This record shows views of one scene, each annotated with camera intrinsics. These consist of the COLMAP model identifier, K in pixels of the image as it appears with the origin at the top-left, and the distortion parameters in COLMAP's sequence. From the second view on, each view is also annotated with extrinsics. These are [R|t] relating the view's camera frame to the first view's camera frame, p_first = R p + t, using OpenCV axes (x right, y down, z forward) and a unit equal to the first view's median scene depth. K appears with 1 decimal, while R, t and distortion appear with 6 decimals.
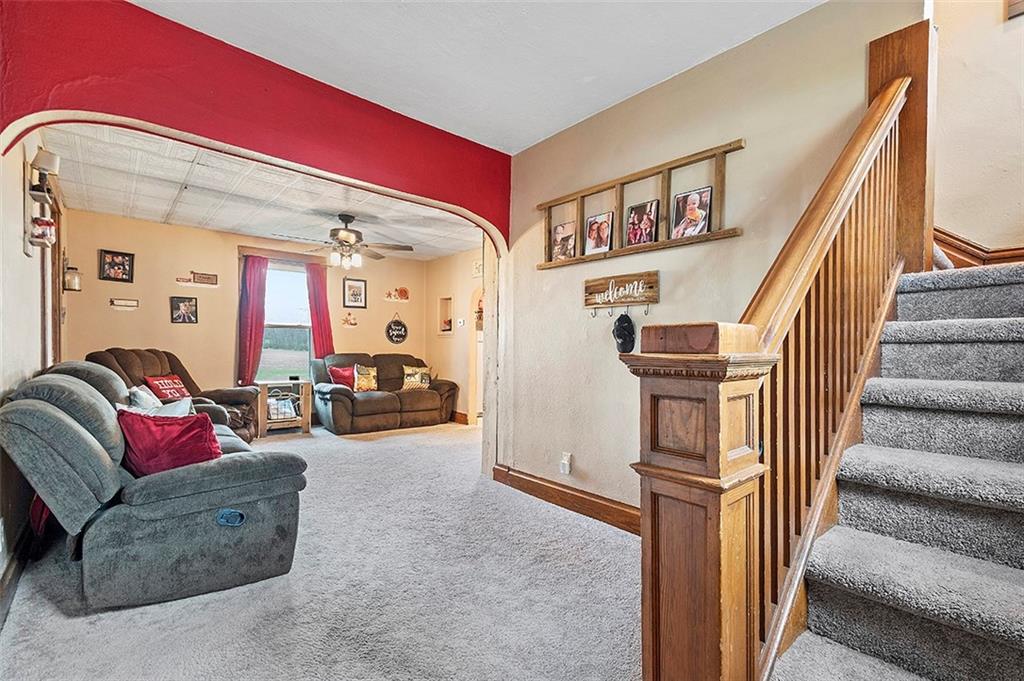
lens RADIAL K [[450.8, 0, 513.9], [0, 450.8, 343.8], [0, 0, 1]] dist [0.021523, 0.000262]
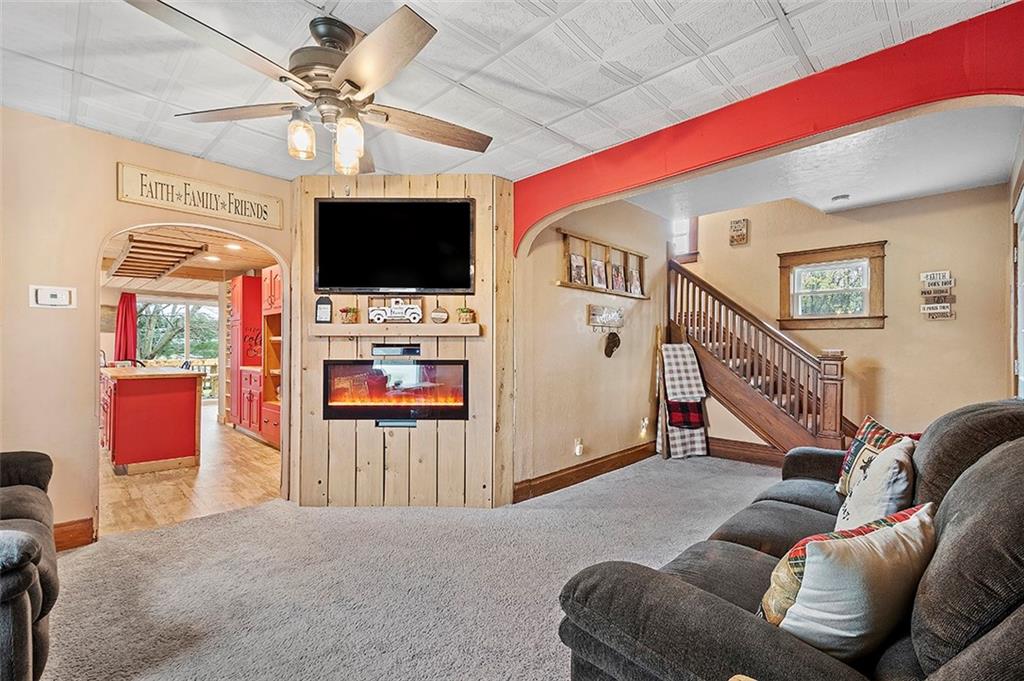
lens RADIAL K [[450.8, 0, 512.8], [0, 450.8, 345.3], [0, 0, 1]] dist [0.021523, 0.000262]
pose [[-0.072827, 0.005031, 0.997332, -1.131306], [-0.002639, 0.999983, -0.005237, -0.009694], [-0.997341, -0.003014, -0.072812, 1.285193]]
